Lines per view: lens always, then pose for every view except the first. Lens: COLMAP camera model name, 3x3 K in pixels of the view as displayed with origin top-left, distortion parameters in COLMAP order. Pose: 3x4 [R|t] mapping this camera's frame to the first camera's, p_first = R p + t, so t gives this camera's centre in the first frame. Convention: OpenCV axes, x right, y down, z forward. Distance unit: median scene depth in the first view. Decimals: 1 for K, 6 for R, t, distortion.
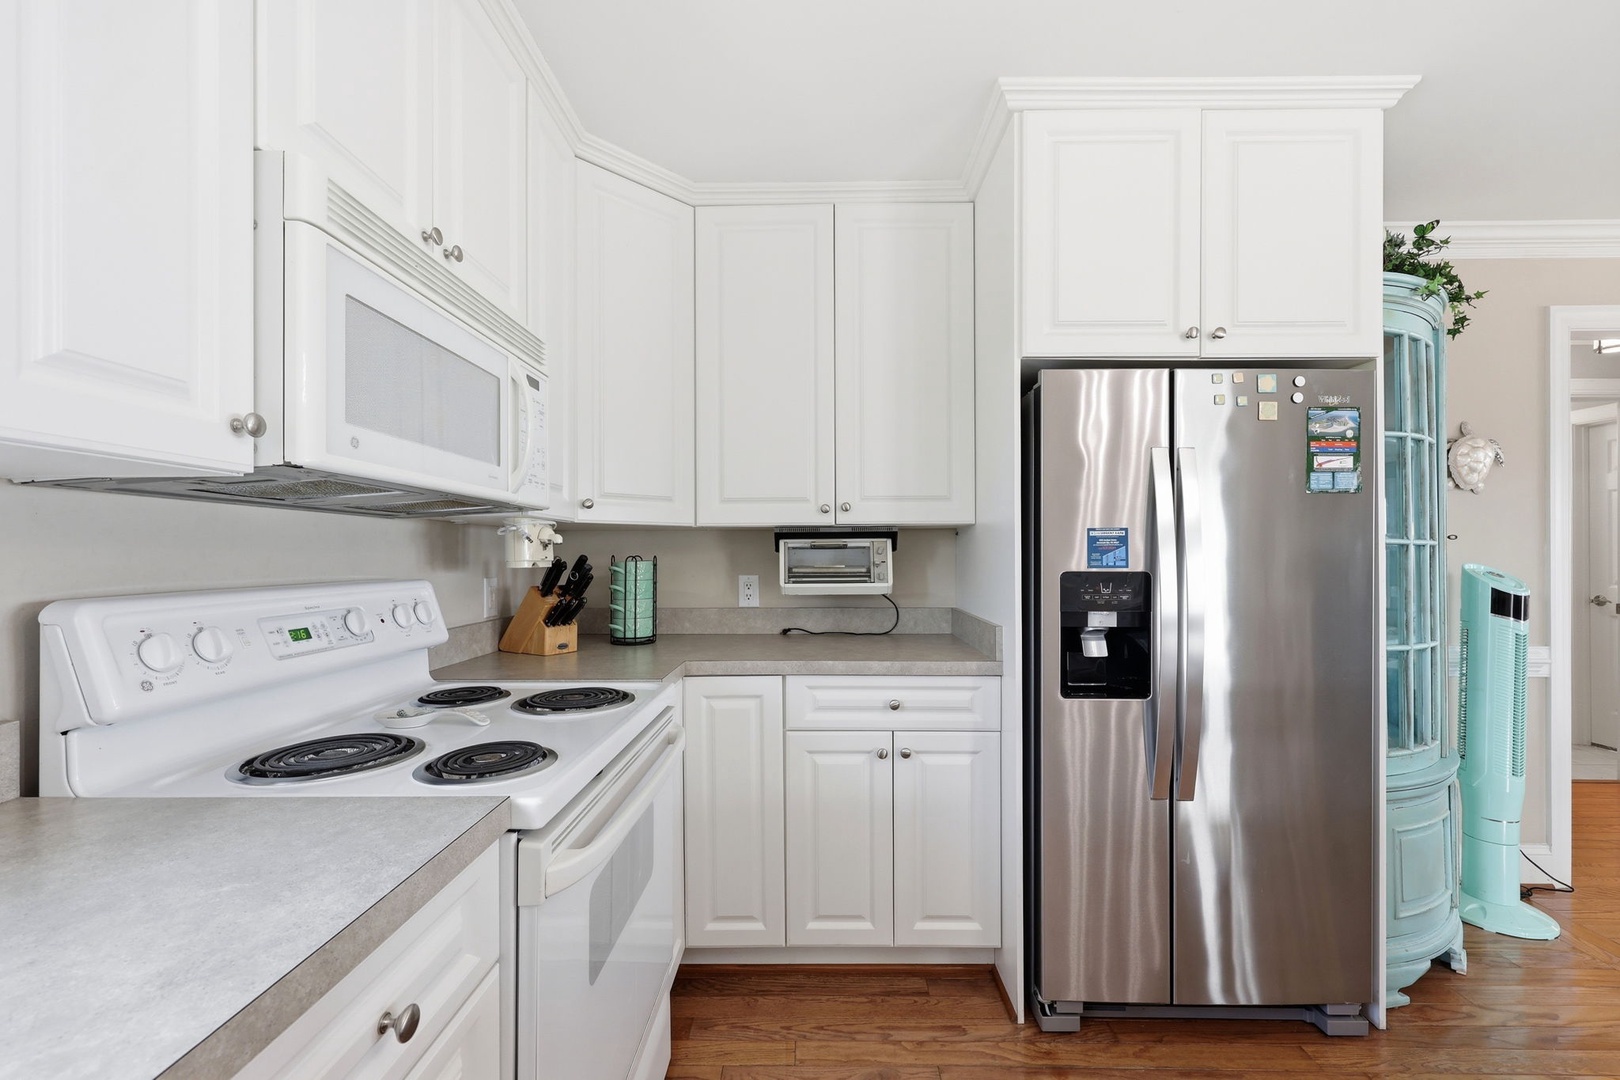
lens RADIAL K [[664.8, 0, 812.4], [0, 664.8, 552.6], [0, 0, 1]] dist [0.005986, 0.000212]
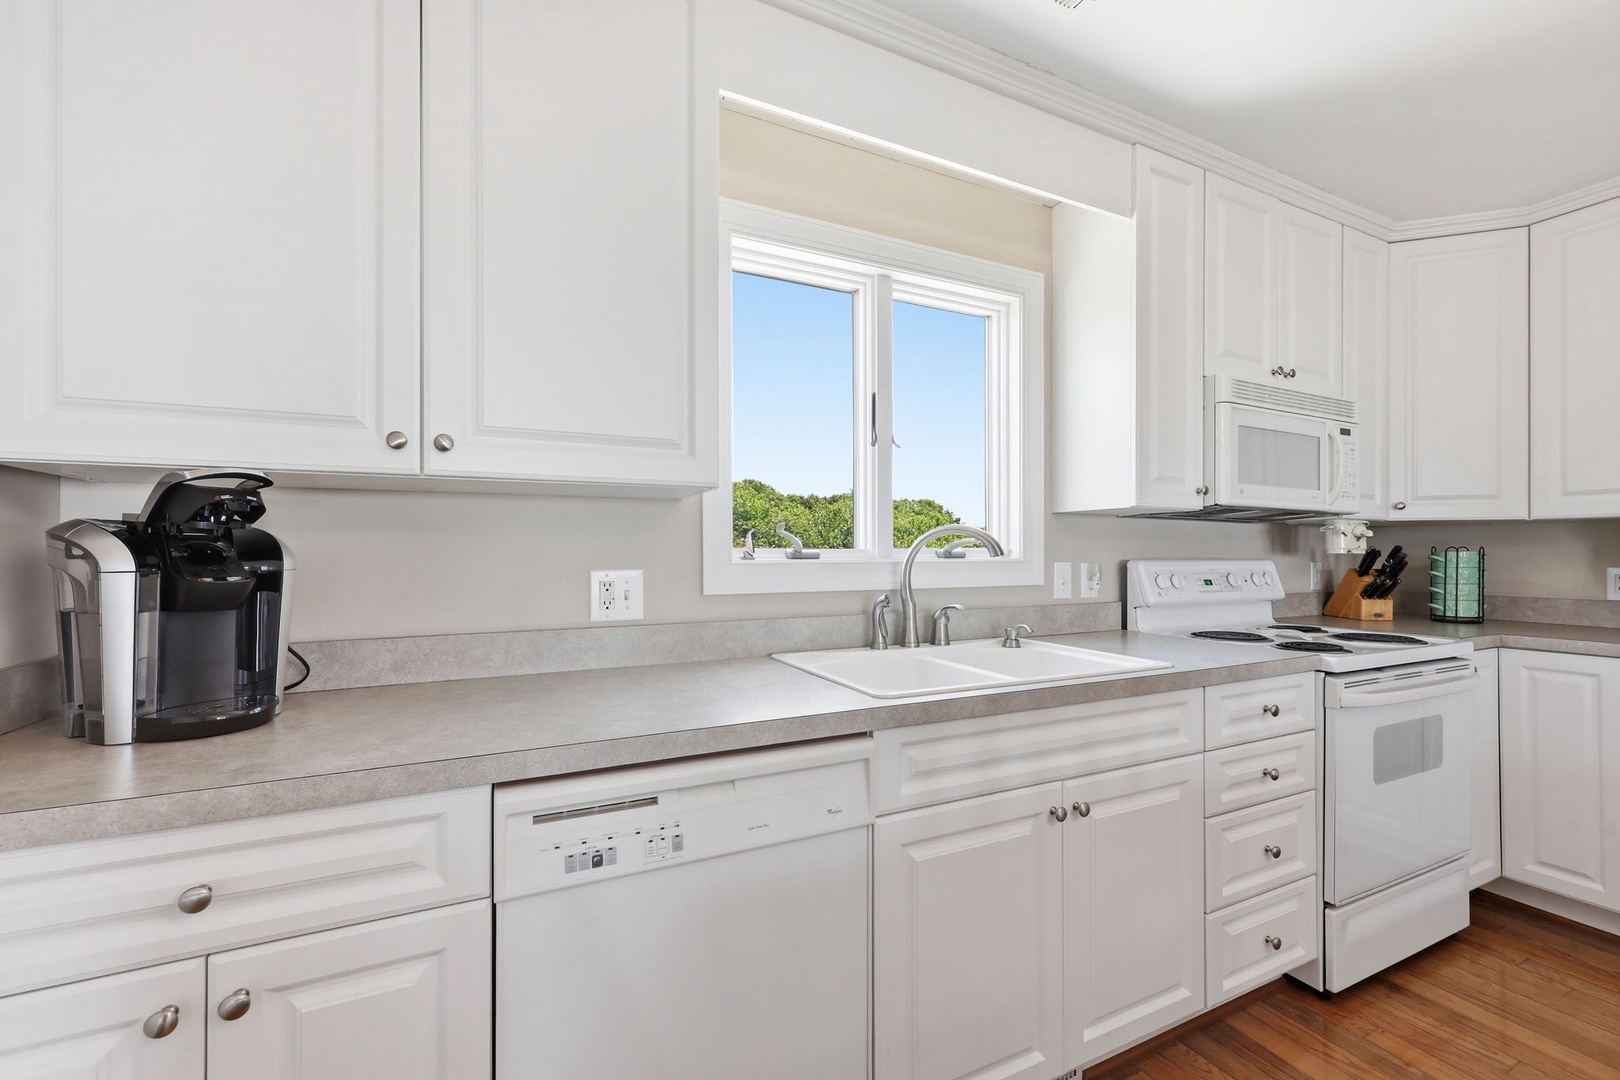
lens RADIAL K [[671.3, 0, 809.0], [0, 671.3, 549.0], [0, 0, 1]] dist [0.005800, -0.000301]
pose [[0.447524, -0.000649, -0.894272, 0.333403], [-0.002810, 0.999994, -0.002132, 0.017552], [0.894267, 0.003467, 0.447520, -0.641356]]
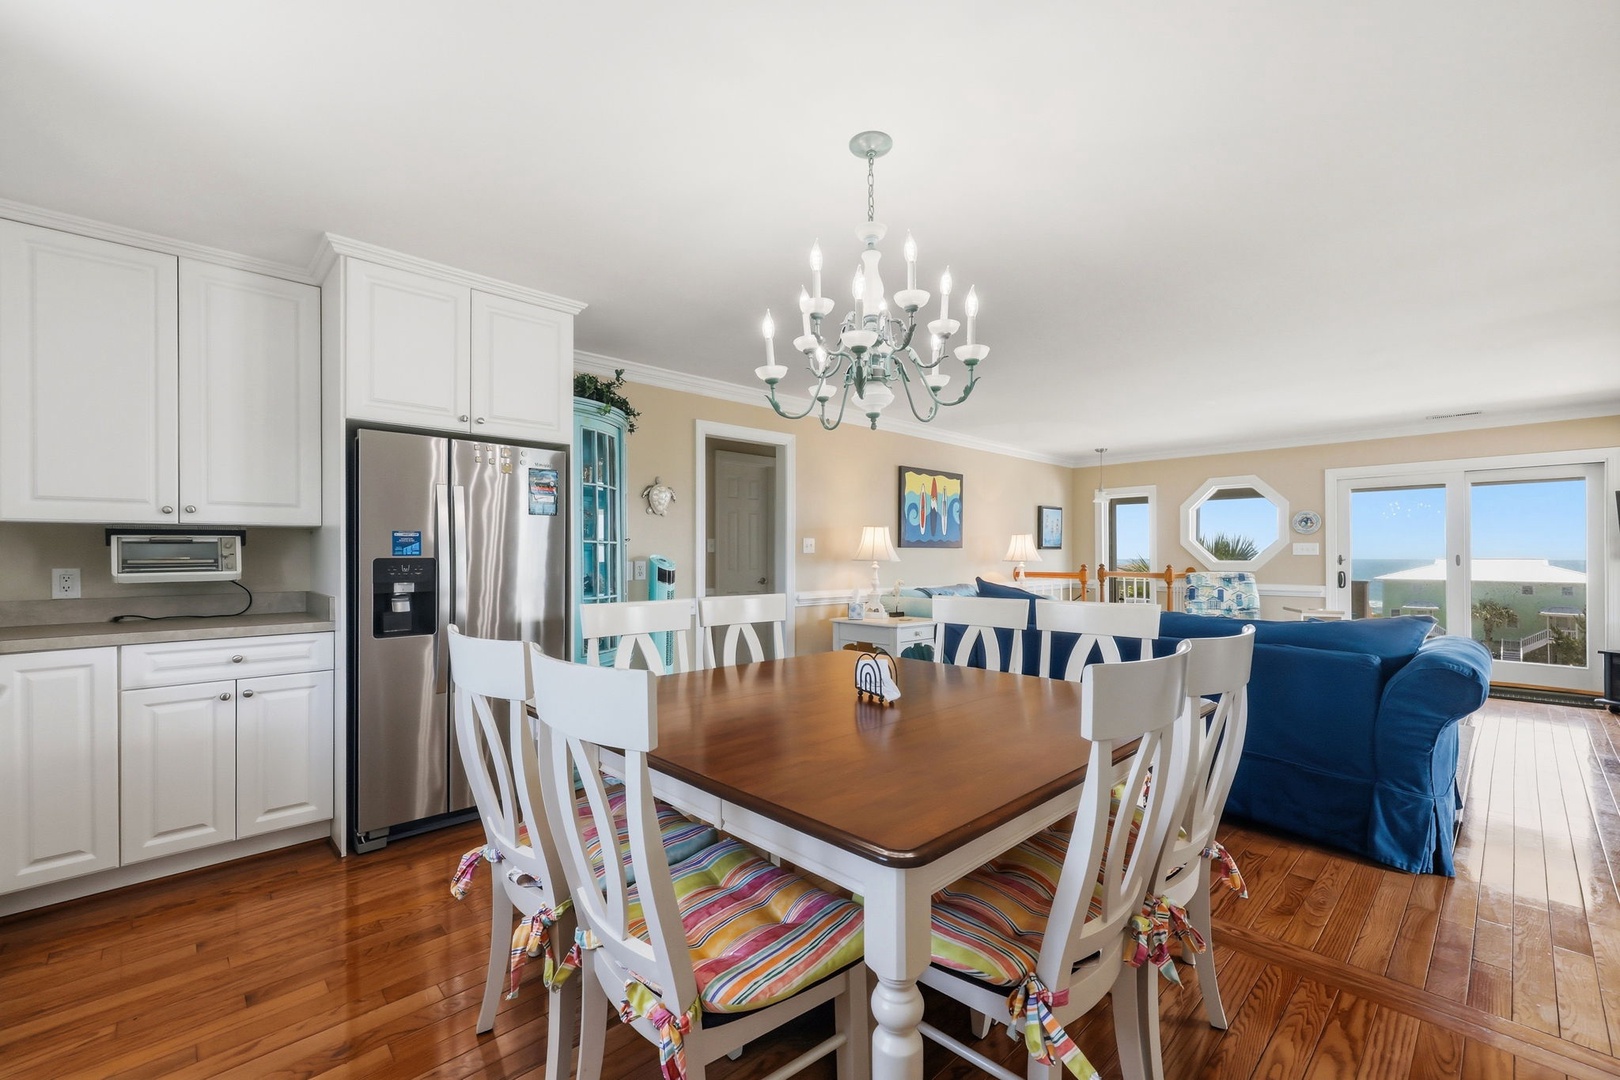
lens RADIAL K [[671.3, 0, 809.0], [0, 671.3, 549.0], [0, 0, 1]] dist [0.005800, -0.000301]
pose [[0.714692, 0.002246, 0.699436, -0.005002], [0.002330, 0.999982, -0.005592, 0.016171], [-0.699436, 0.005627, 0.714674, -0.783657]]
